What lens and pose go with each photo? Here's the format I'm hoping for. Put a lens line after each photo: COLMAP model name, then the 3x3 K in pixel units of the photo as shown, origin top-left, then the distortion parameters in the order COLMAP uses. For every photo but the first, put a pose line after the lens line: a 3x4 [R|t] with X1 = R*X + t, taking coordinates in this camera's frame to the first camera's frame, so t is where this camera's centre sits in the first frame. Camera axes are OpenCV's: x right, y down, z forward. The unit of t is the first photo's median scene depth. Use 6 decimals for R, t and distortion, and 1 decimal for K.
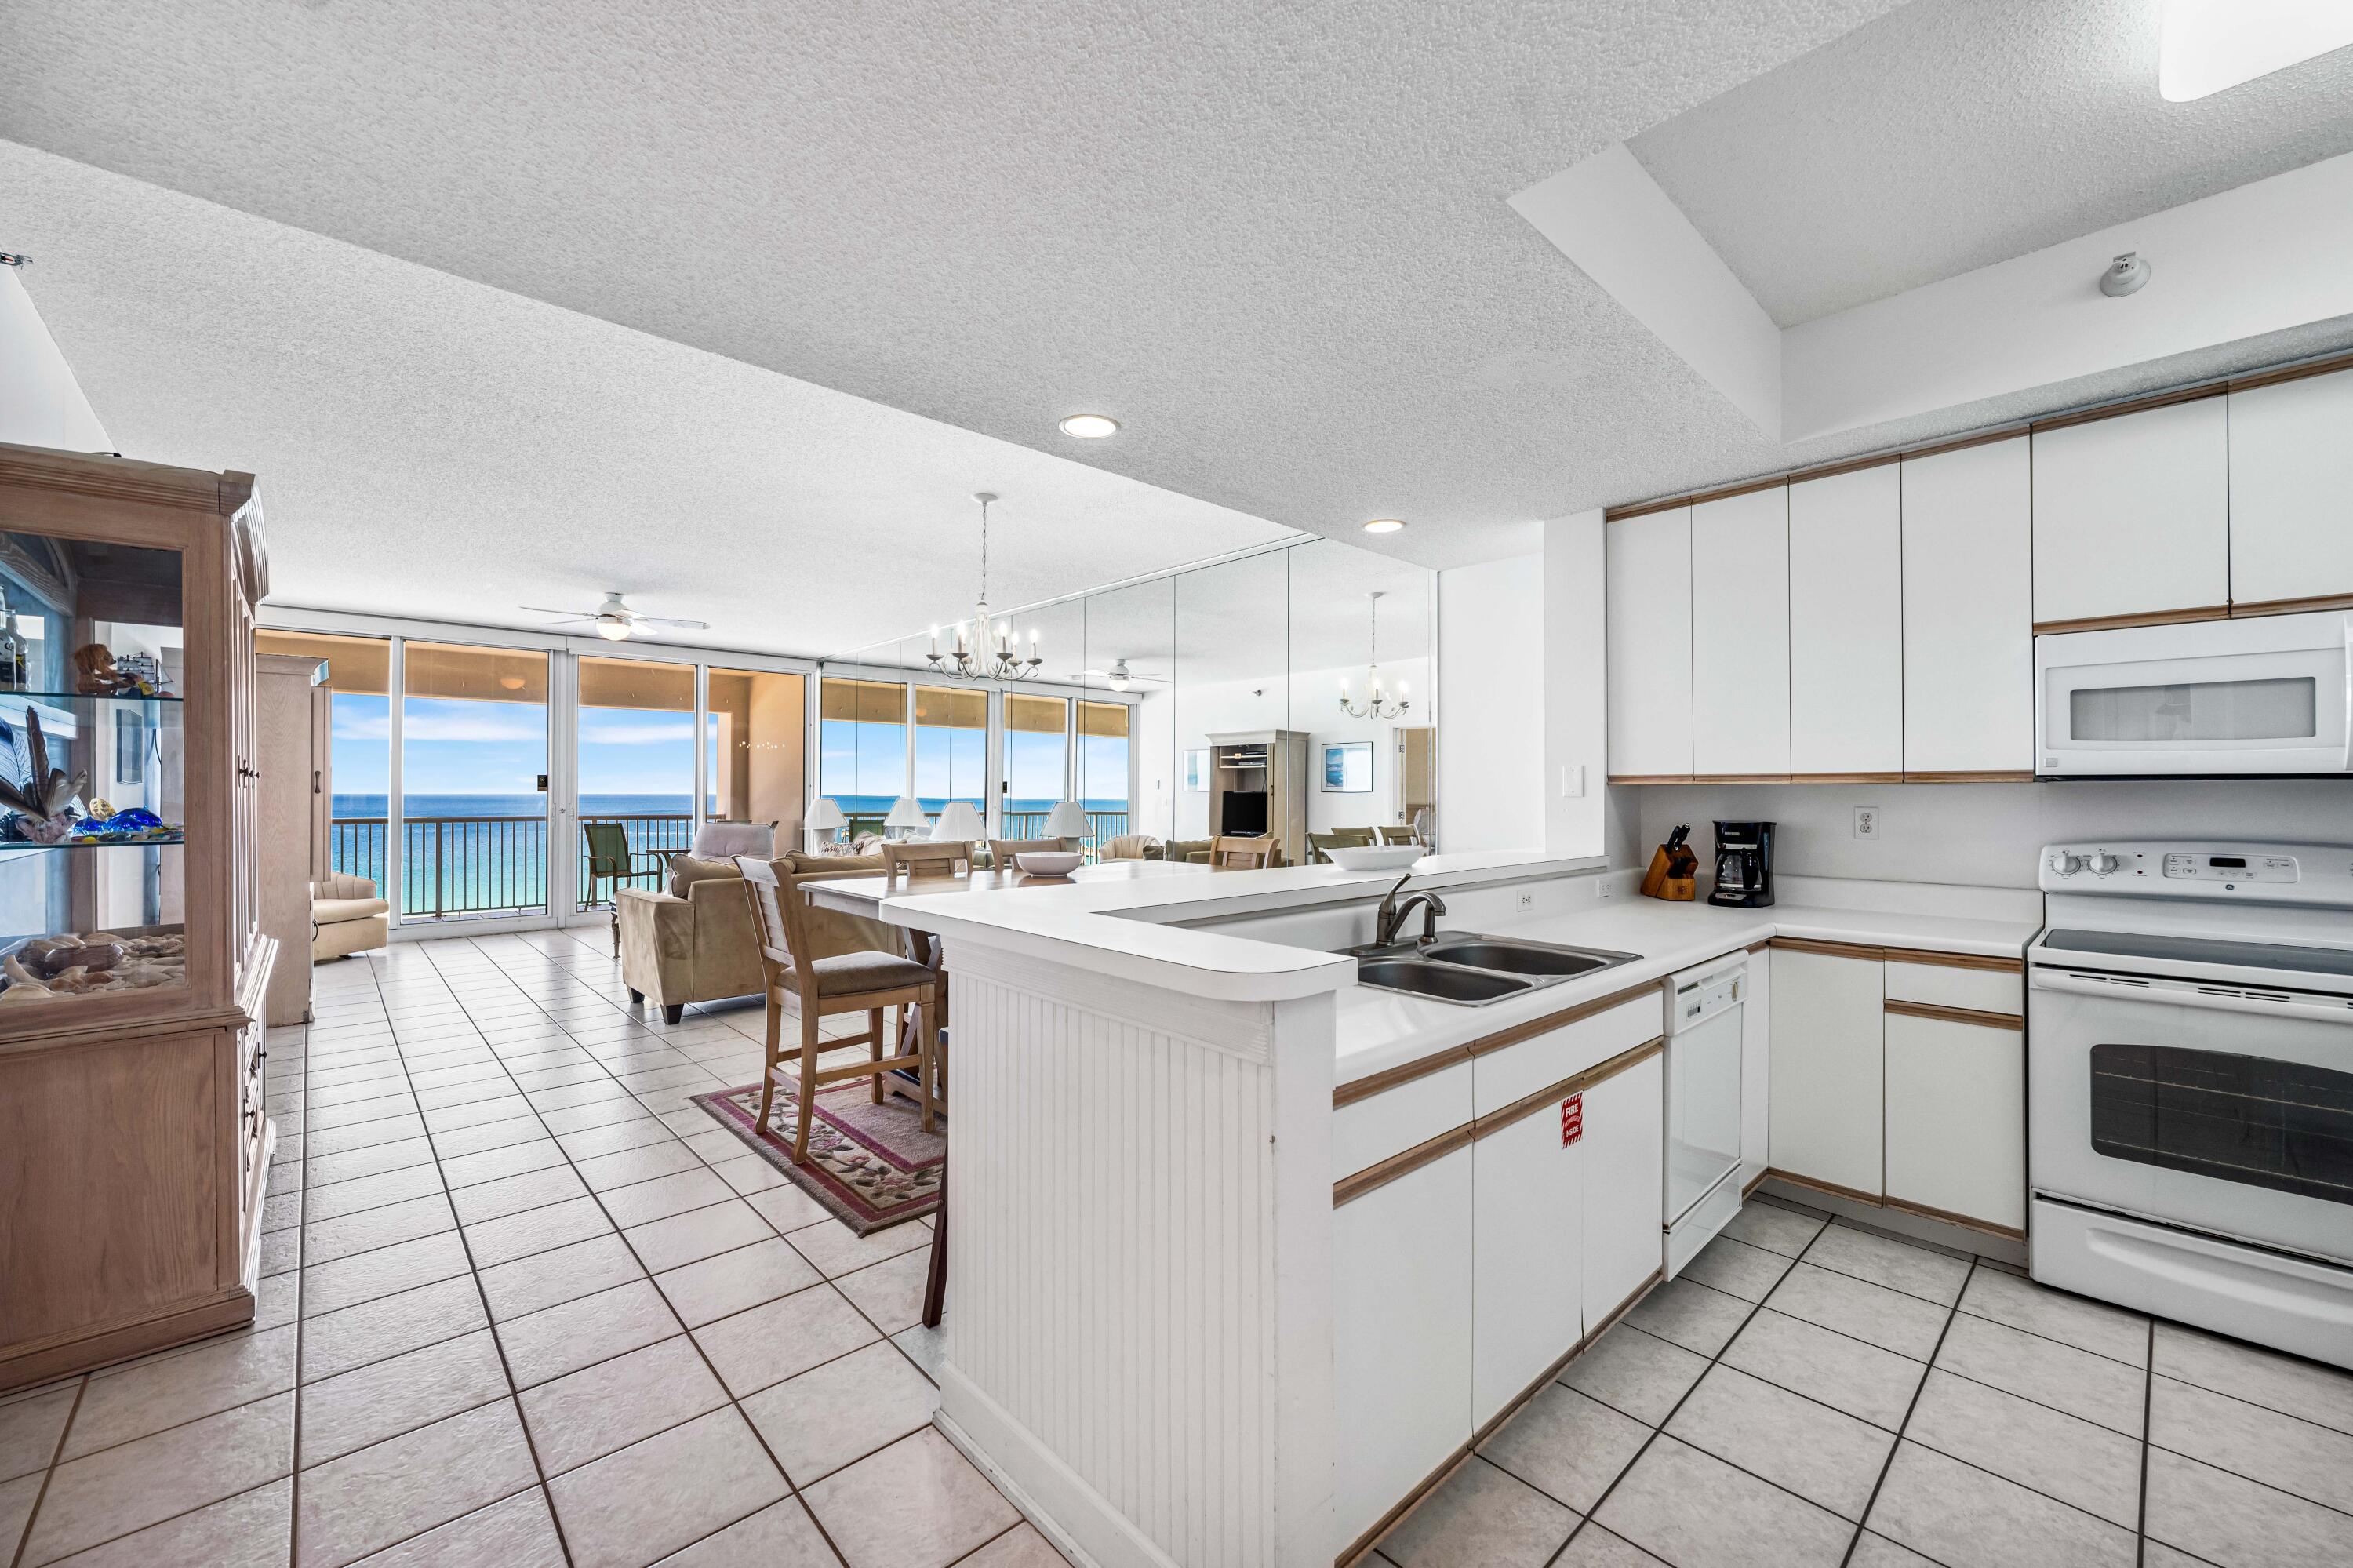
lens RADIAL K [[916.8, 0, 1181.0], [0, 916.8, 786.2], [0, 0, 1]] dist [-0.003295, -0.000231]
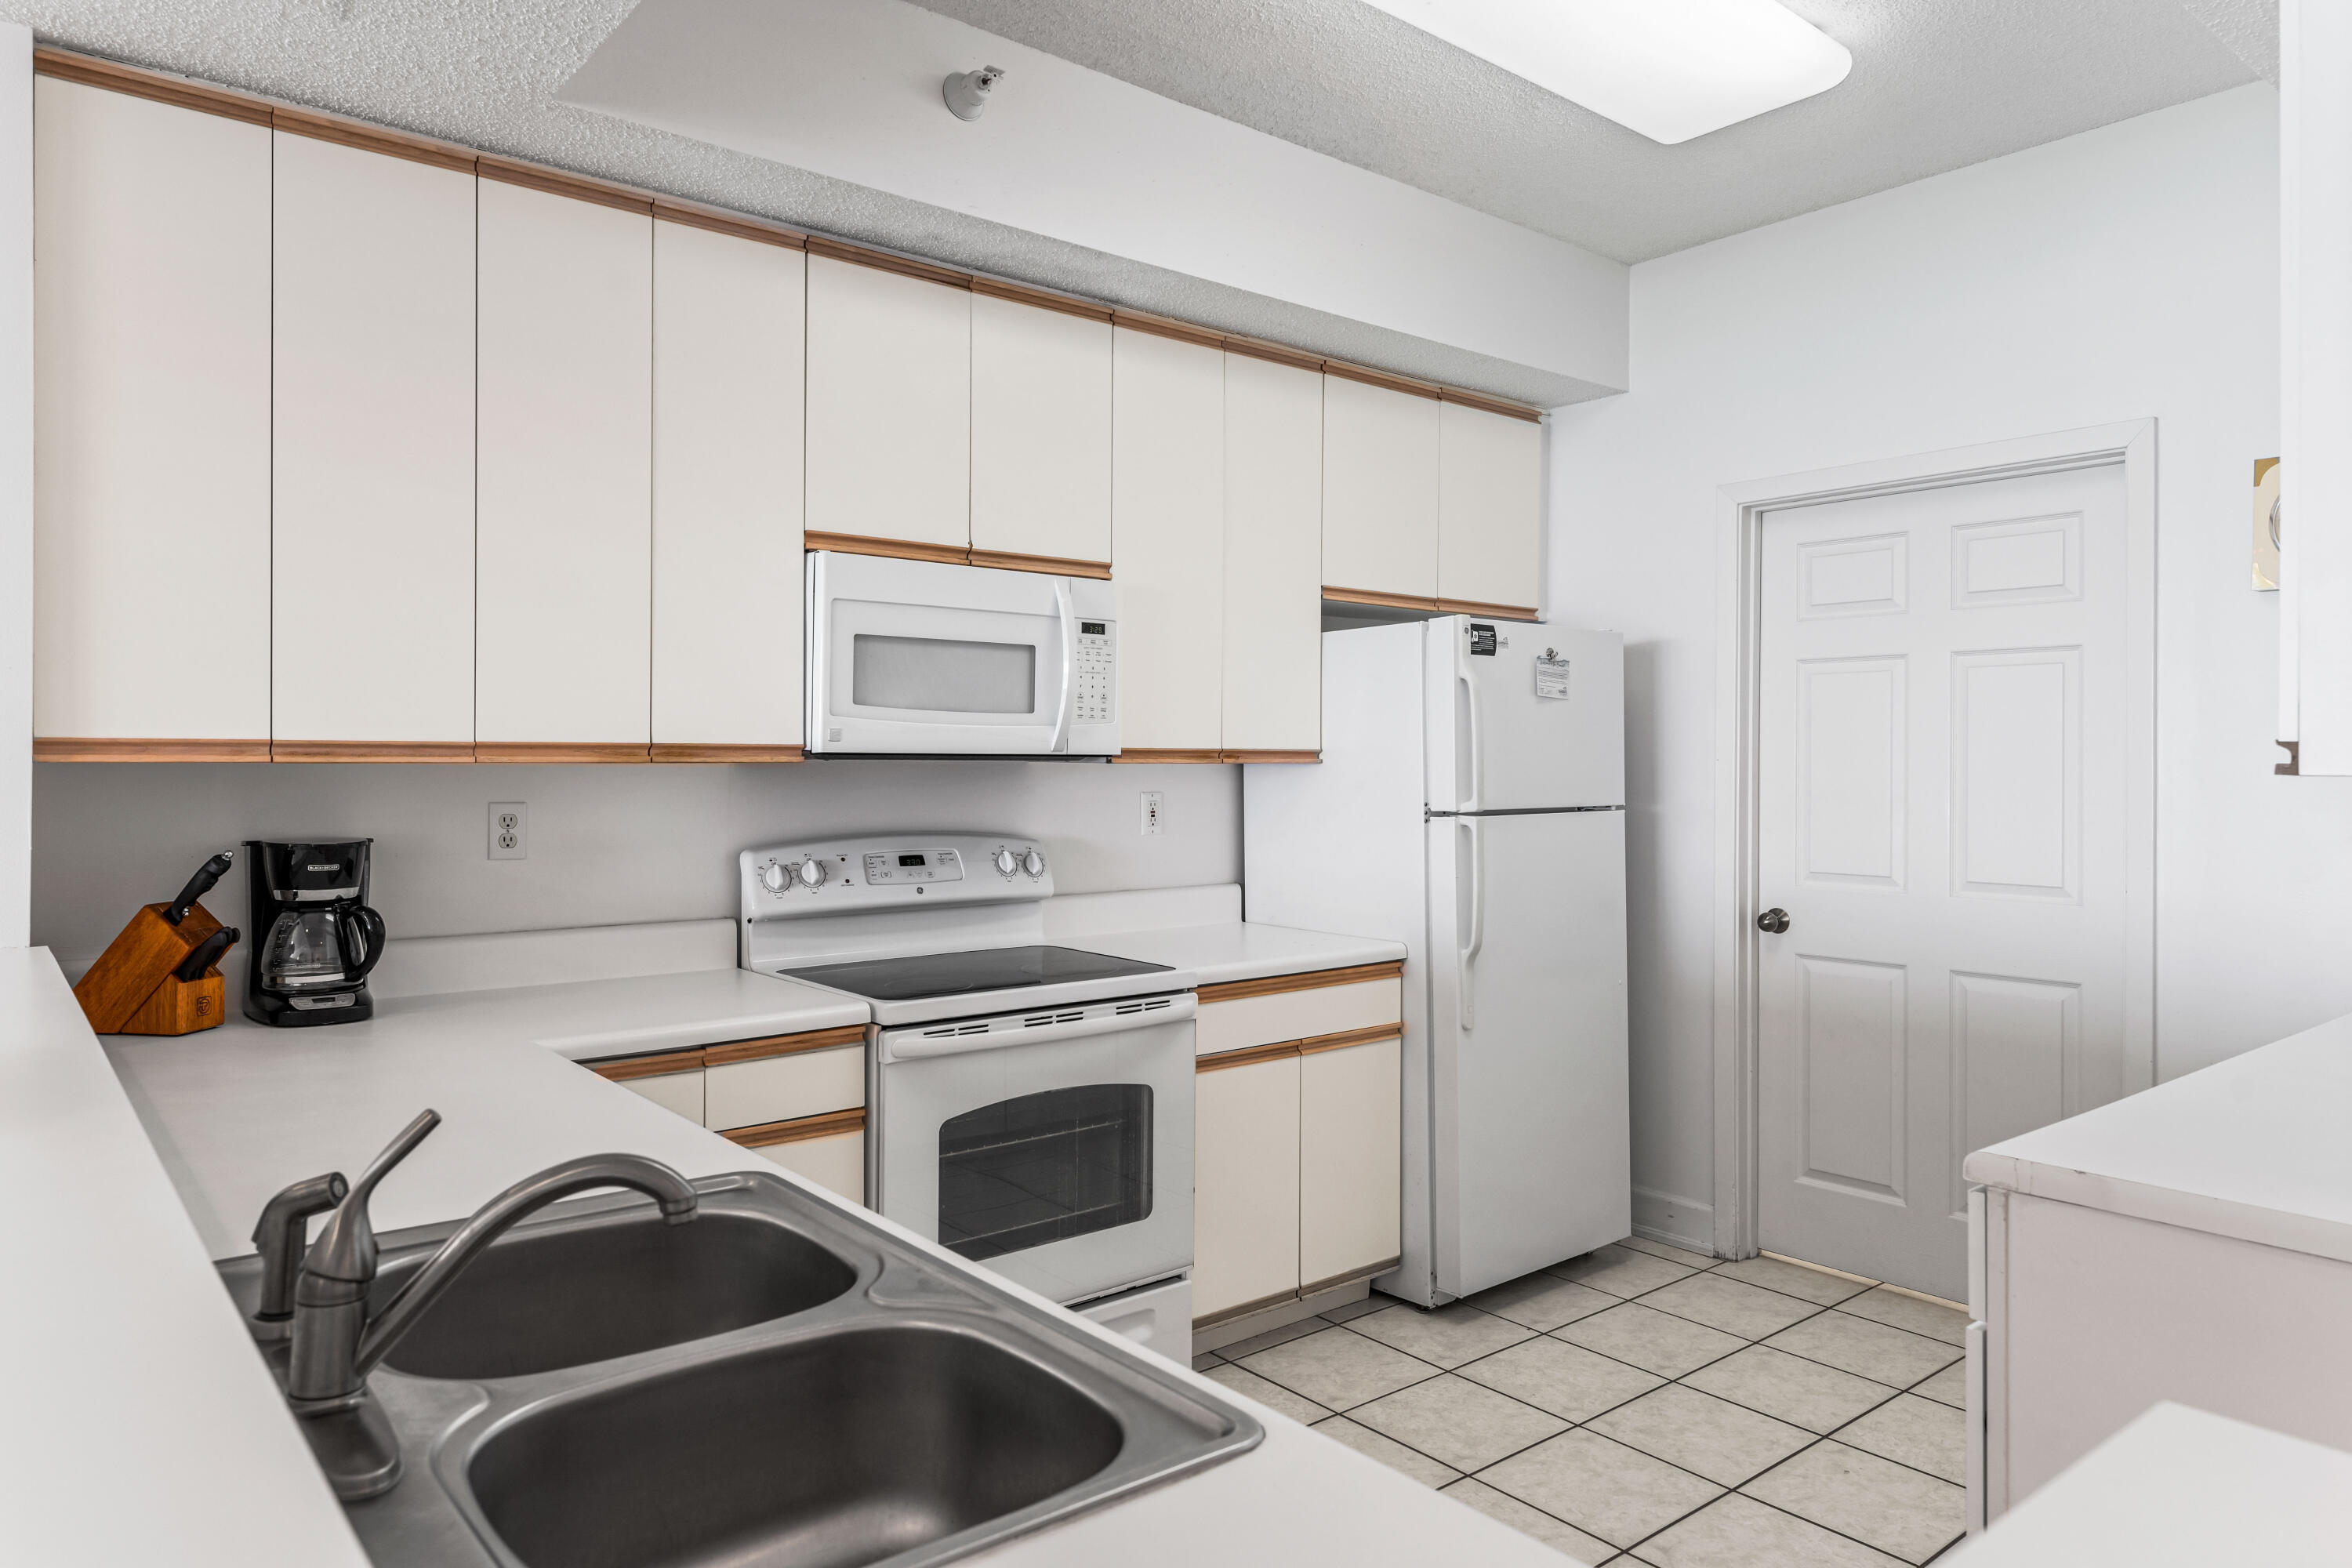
lens RADIAL K [[1498.4, 0, 1176.3], [0, 1498.4, 761.1], [0, 0, 1]] dist [-0.007524, 0.004835]
pose [[0.067166, -0.002220, 0.997739, -0.090282], [-0.008427, 0.999961, 0.002792, -0.005787], [-0.997706, -0.008595, 0.067145, 0.355379]]
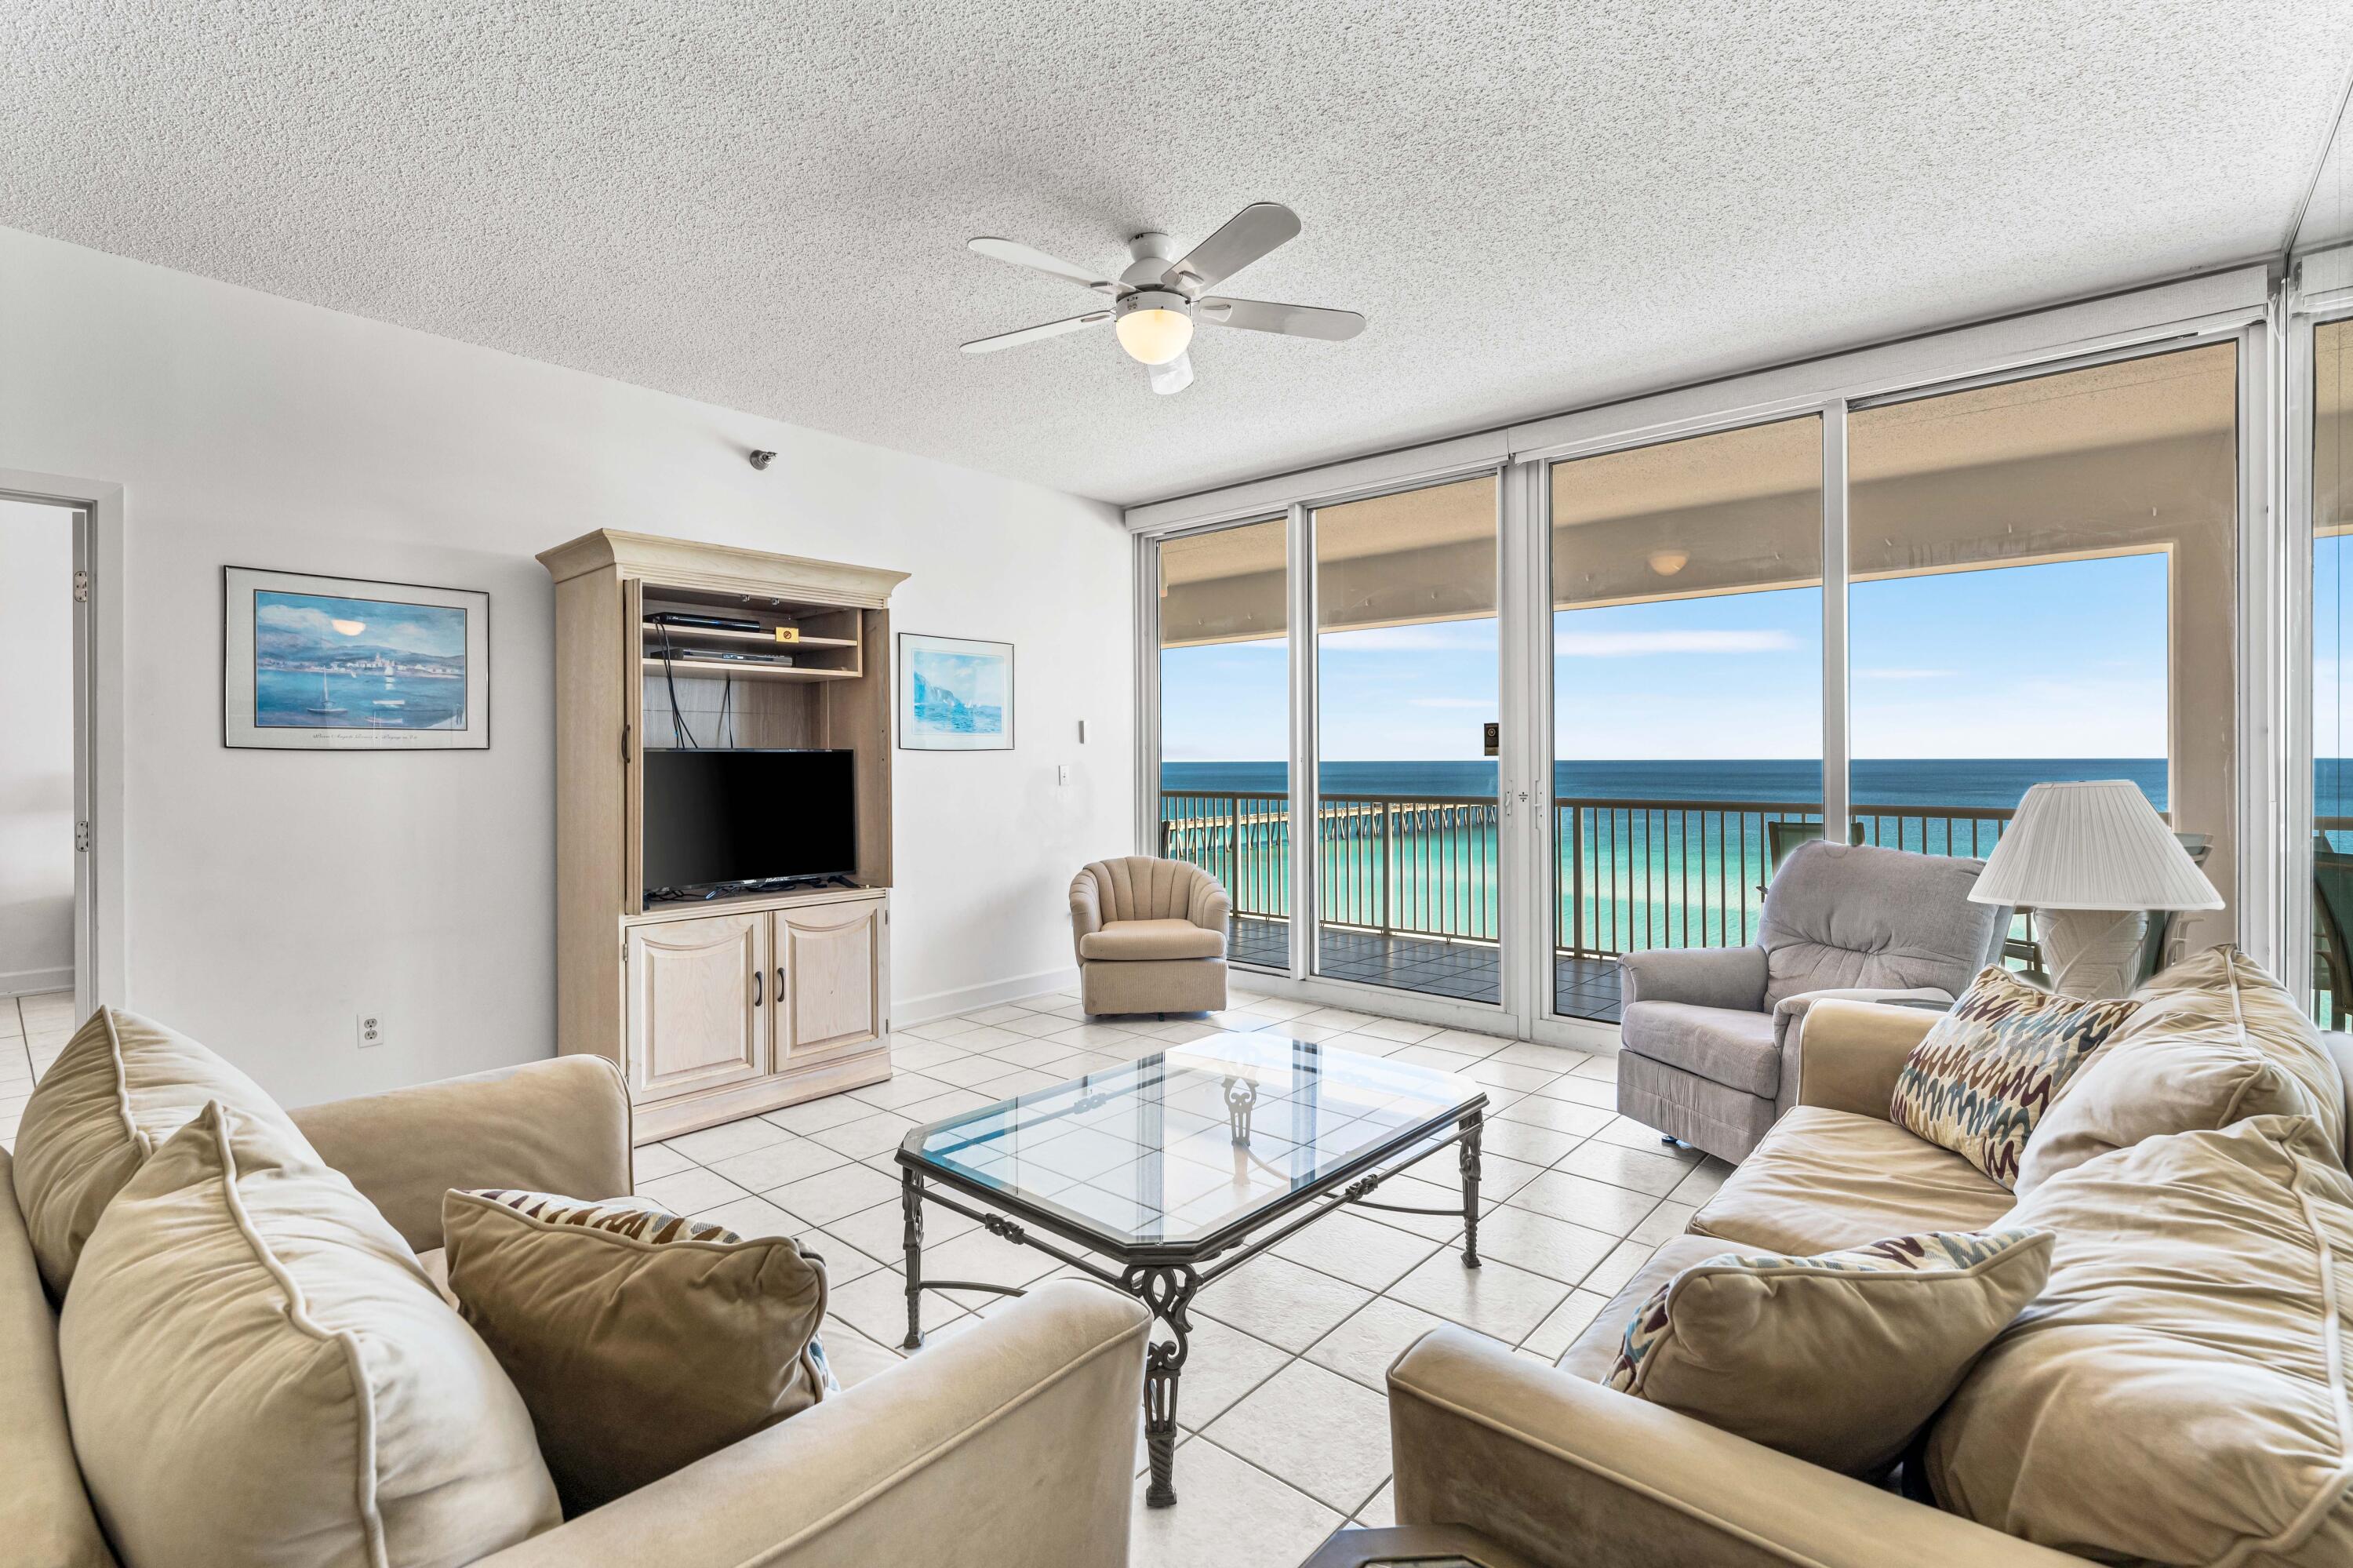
lens RADIAL K [[1053.6, 0, 1177.1], [0, 1053.6, 766.5], [0, 0, 1]] dist [0.001560, -0.001264]
pose [[0.093814, 0.004402, -0.995580, -0.256657], [0.009629, 0.999939, 0.005328, 0.011446], [0.995543, -0.010086, 0.093766, 1.387285]]
